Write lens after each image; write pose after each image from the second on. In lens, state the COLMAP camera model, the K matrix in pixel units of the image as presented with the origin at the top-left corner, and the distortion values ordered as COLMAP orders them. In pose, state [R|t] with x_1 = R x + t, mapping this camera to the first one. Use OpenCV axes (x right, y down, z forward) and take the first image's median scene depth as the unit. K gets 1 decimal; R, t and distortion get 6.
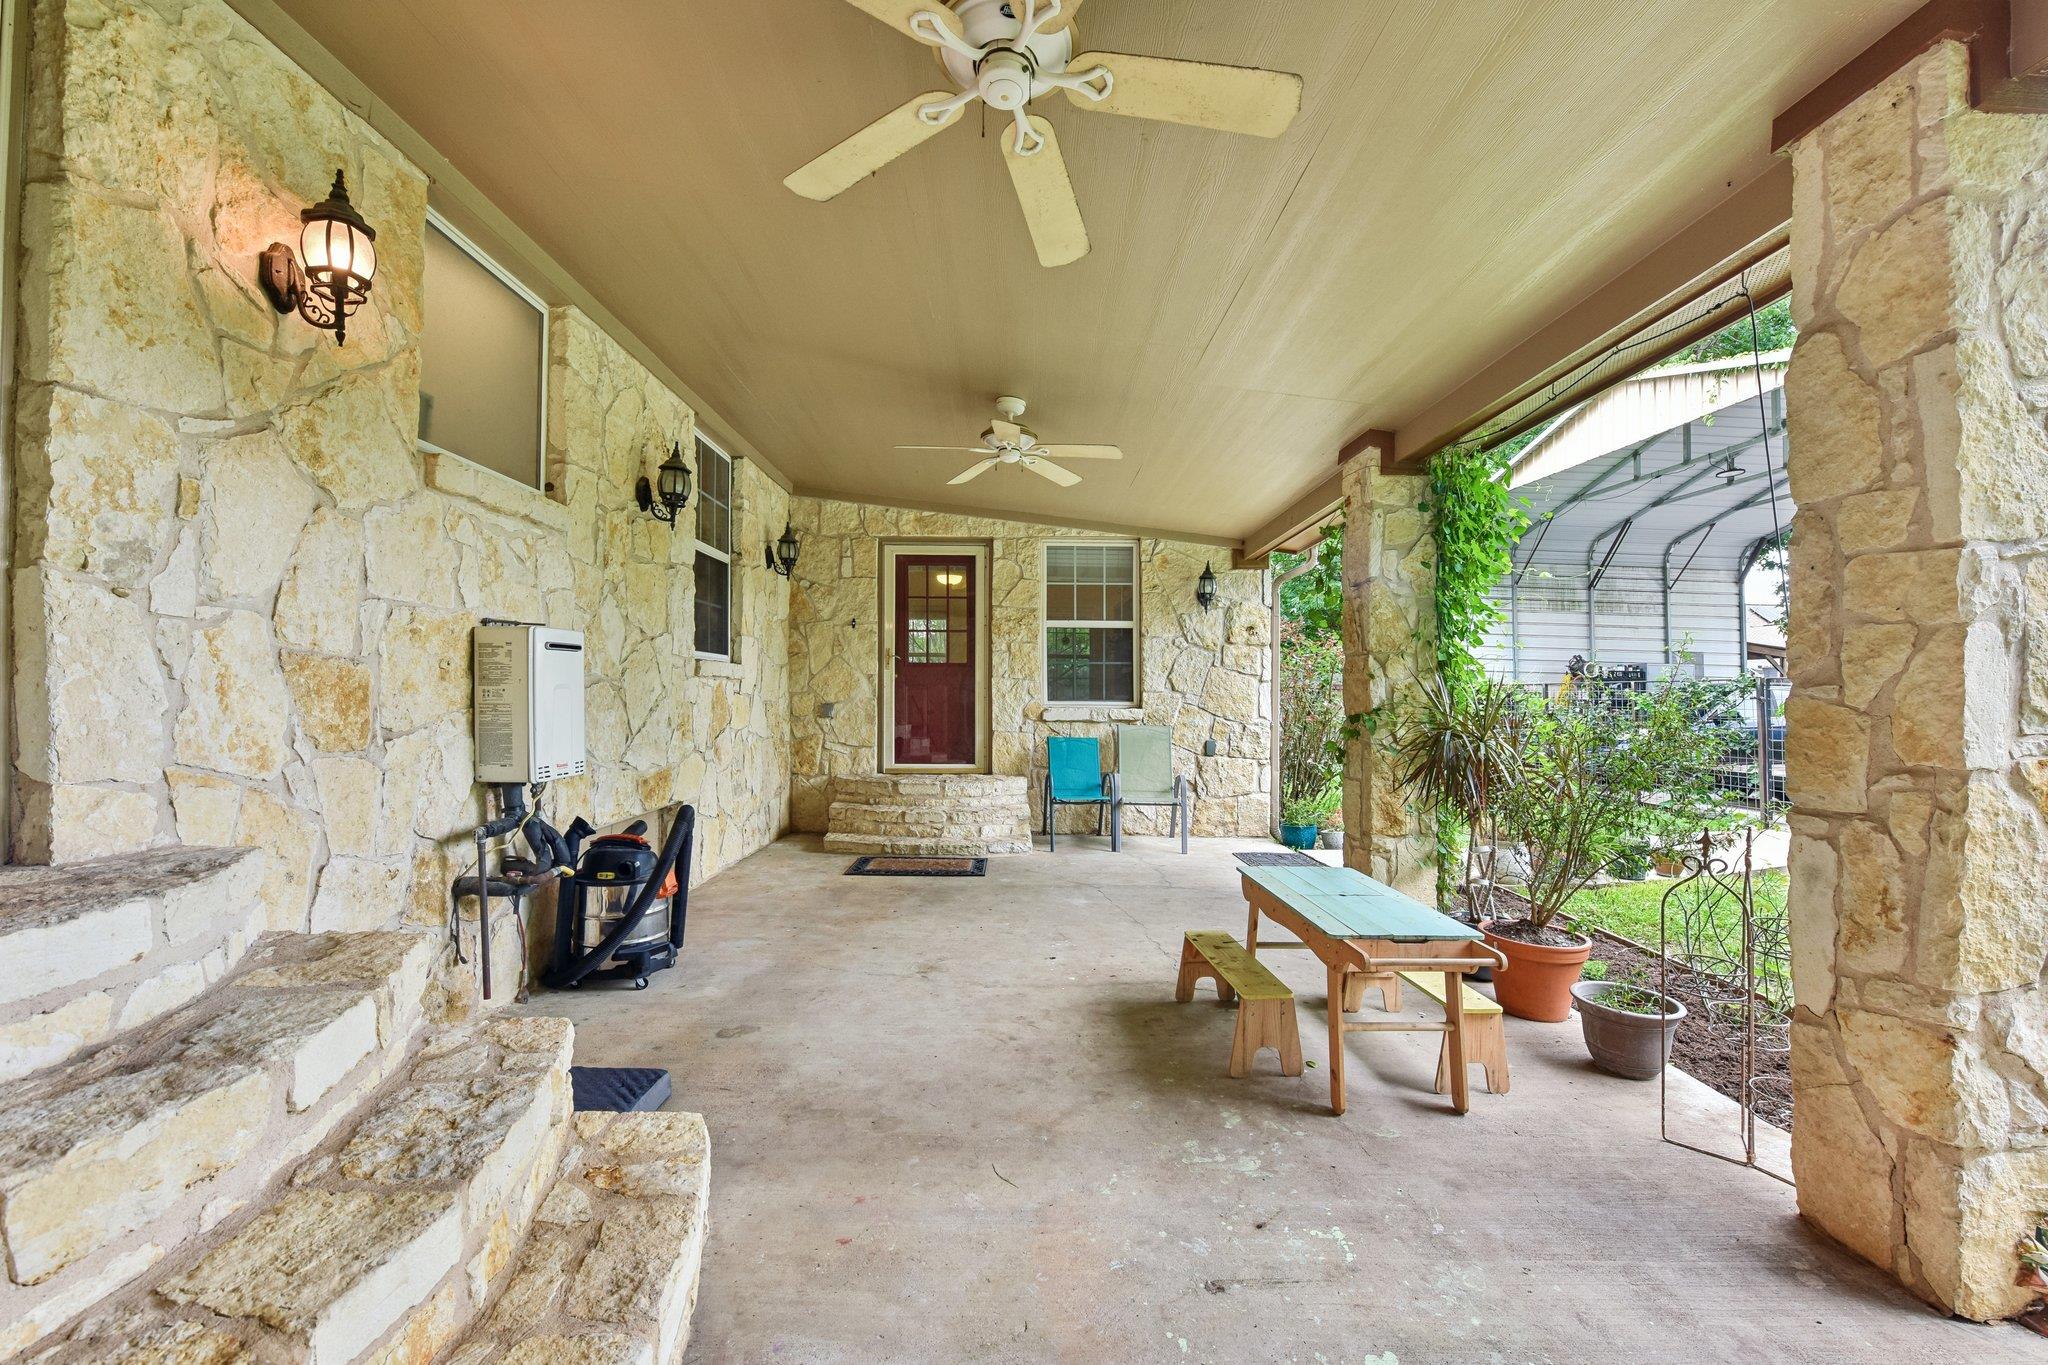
lens RADIAL K [[827.6, 0, 1025.7], [0, 827.6, 700.6], [0, 0, 1]] dist [-0.000970, -0.006069]
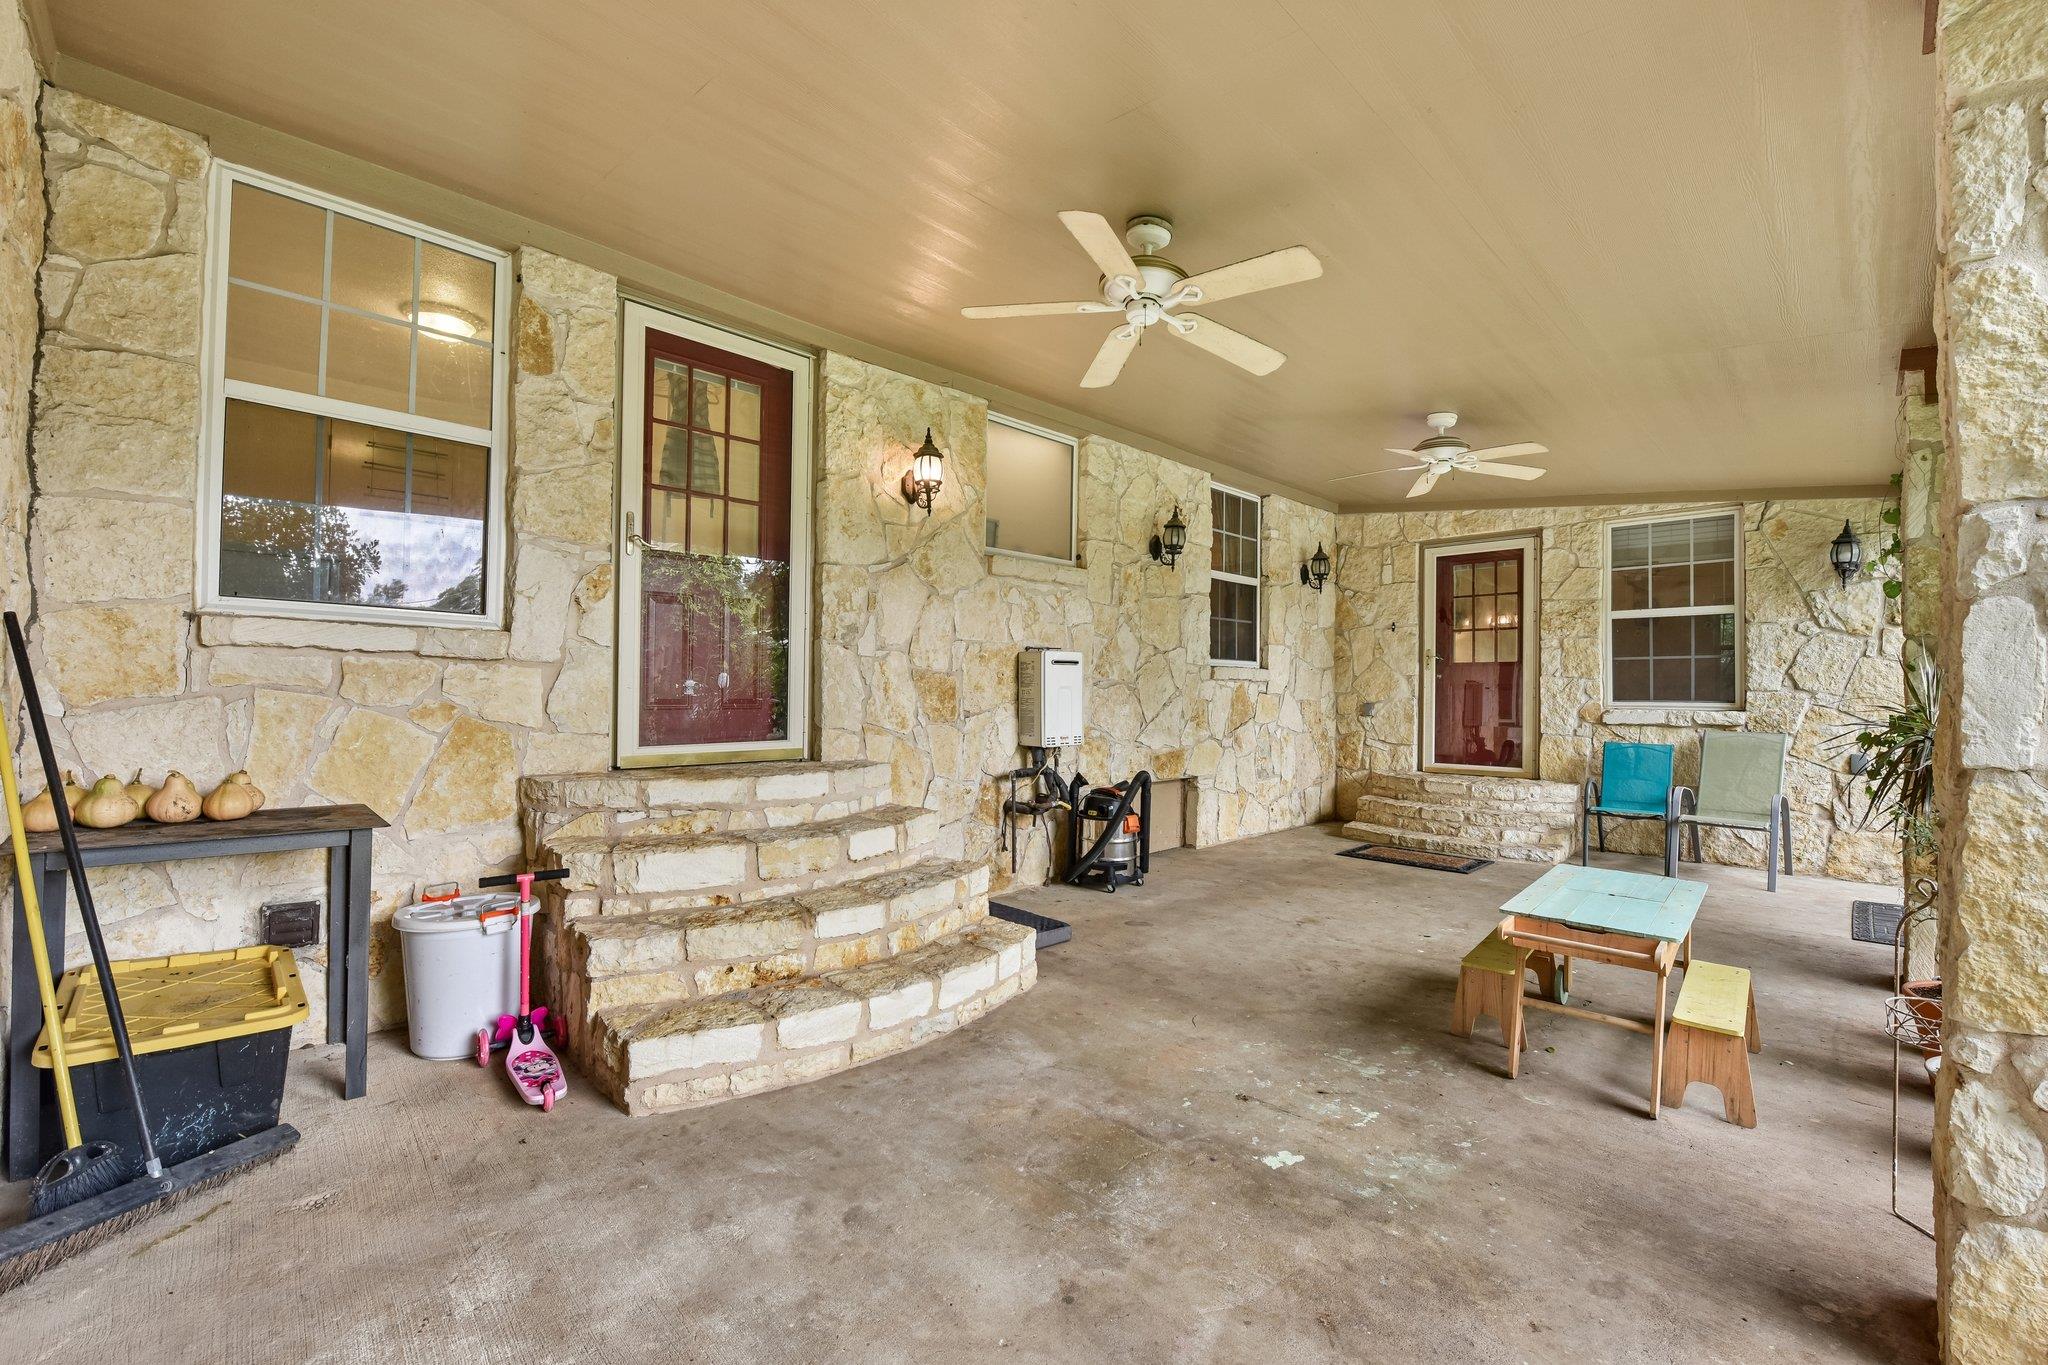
lens RADIAL K [[800.8, 0, 1023.9], [0, 800.8, 682.9], [0, 0, 1]] dist [0.001280, -0.009131]
pose [[0.710052, -0.011229, -0.704060, 0.397099], [-0.006312, 0.999731, -0.022311, 0.007382], [0.704121, 0.020286, 0.709790, -0.117413]]
